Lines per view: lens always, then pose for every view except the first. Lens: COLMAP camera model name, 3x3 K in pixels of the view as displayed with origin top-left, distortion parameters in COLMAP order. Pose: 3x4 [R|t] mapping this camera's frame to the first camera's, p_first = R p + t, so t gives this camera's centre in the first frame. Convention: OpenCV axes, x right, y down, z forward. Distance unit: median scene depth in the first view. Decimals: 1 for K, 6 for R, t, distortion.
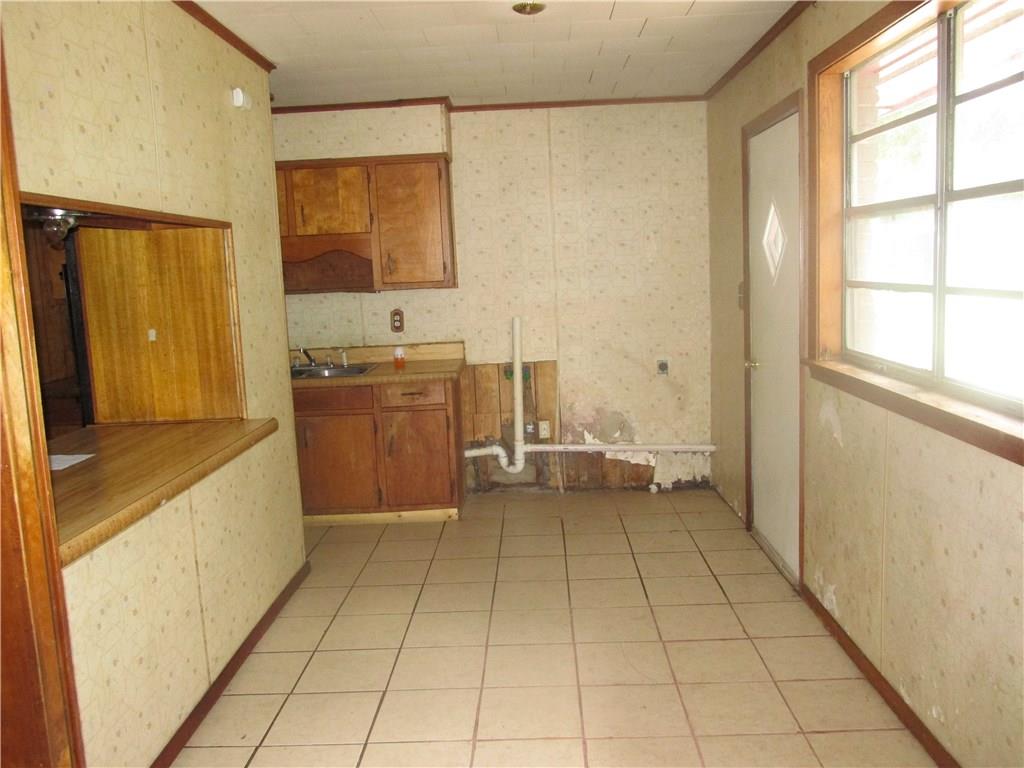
lens RADIAL K [[860.6, 0, 512.0], [0, 860.6, 384.0], [0, 0, 1]] dist [0.001436, 0.000894]
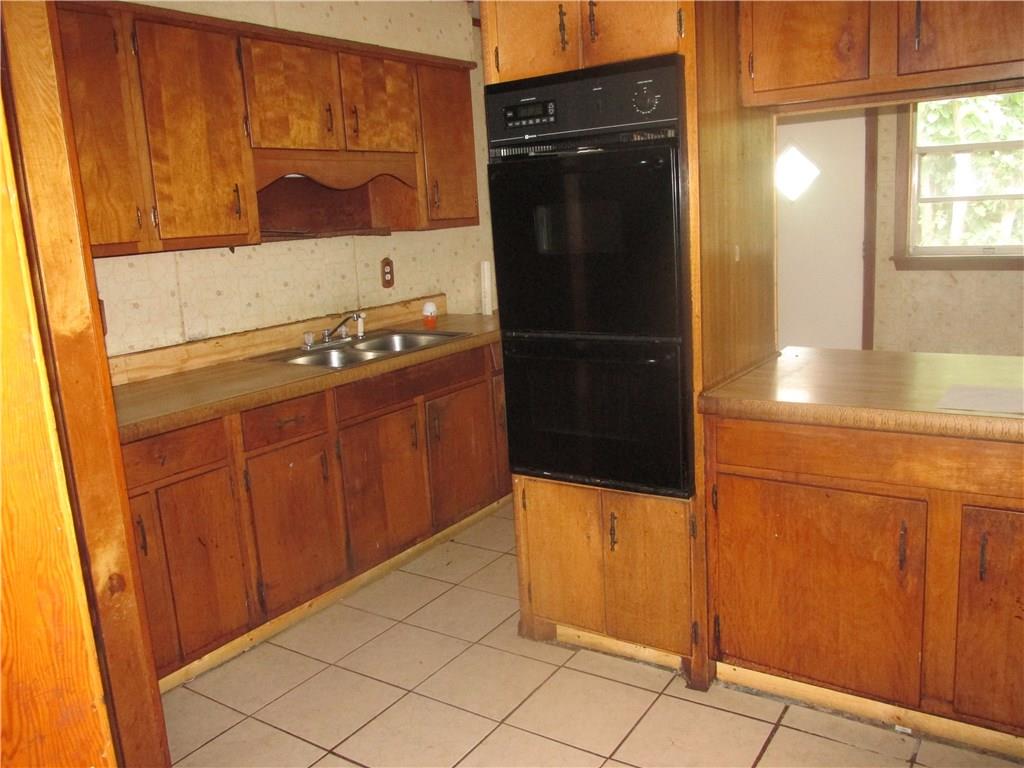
lens RADIAL K [[860.6, 0, 512.0], [0, 860.6, 384.0], [0, 0, 1]] dist [0.001436, 0.000894]
pose [[0.539094, -0.155147, 0.827833, -0.731102], [0.147460, 0.985092, 0.088593, -0.026944], [-0.829237, 0.074312, 0.553935, 0.484249]]
